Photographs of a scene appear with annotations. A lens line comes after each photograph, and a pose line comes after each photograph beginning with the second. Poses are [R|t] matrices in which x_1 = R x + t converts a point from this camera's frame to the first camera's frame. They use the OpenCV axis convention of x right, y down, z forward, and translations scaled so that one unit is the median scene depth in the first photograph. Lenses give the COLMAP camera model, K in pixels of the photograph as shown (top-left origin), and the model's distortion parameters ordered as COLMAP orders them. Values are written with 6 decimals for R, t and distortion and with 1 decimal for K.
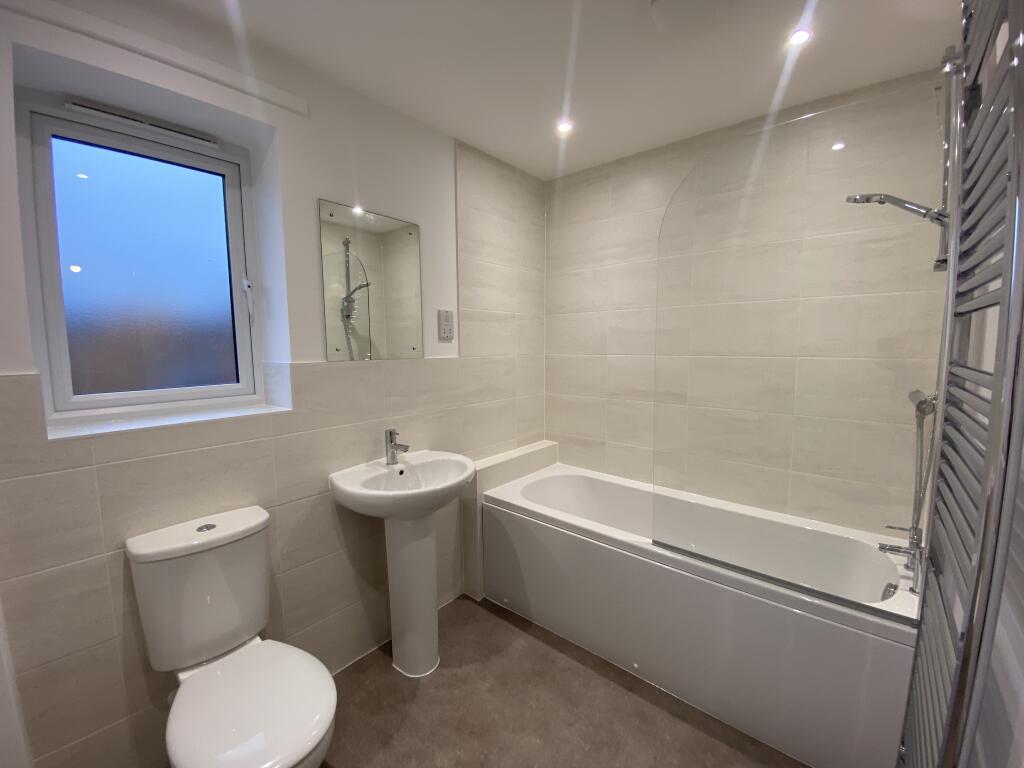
lens RADIAL K [[412.2, 0, 512.0], [0, 412.2, 384.0], [0, 0, 1]] dist [0.025833, -0.026533]
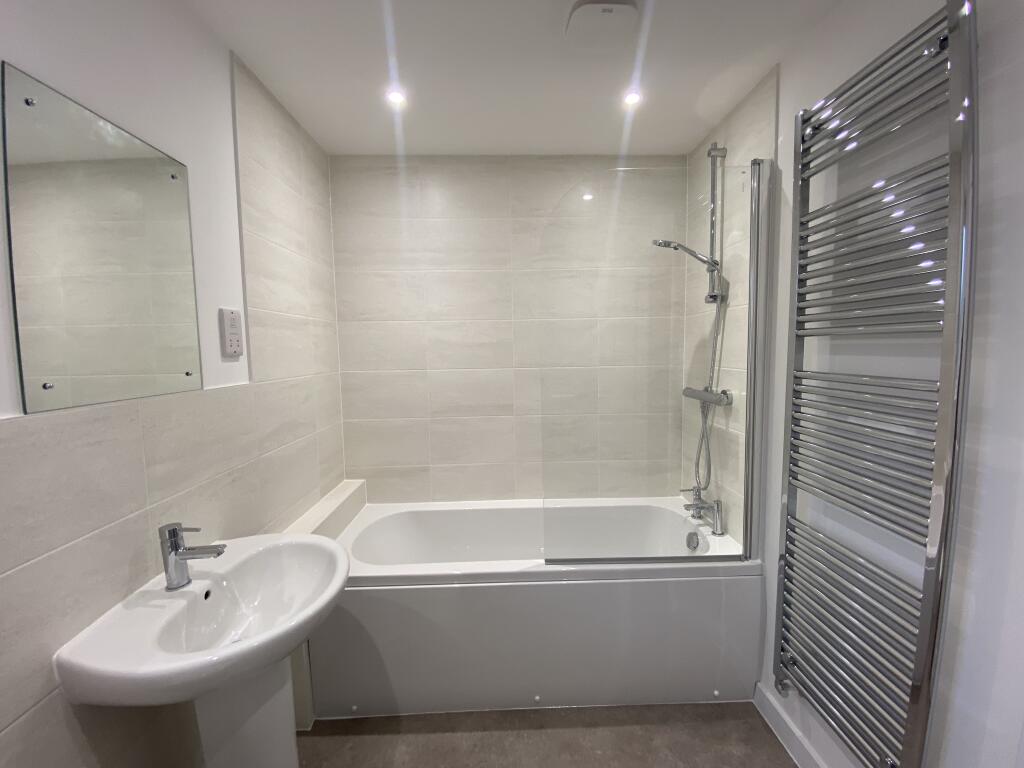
lens RADIAL K [[412.2, 0, 512.0], [0, 412.2, 384.0], [0, 0, 1]] dist [0.025833, -0.026533]
pose [[0.743358, -0.063844, 0.665840, -0.274177], [0.076817, 0.996997, 0.009836, -0.040426], [-0.664469, 0.043837, 0.746029, 0.250812]]
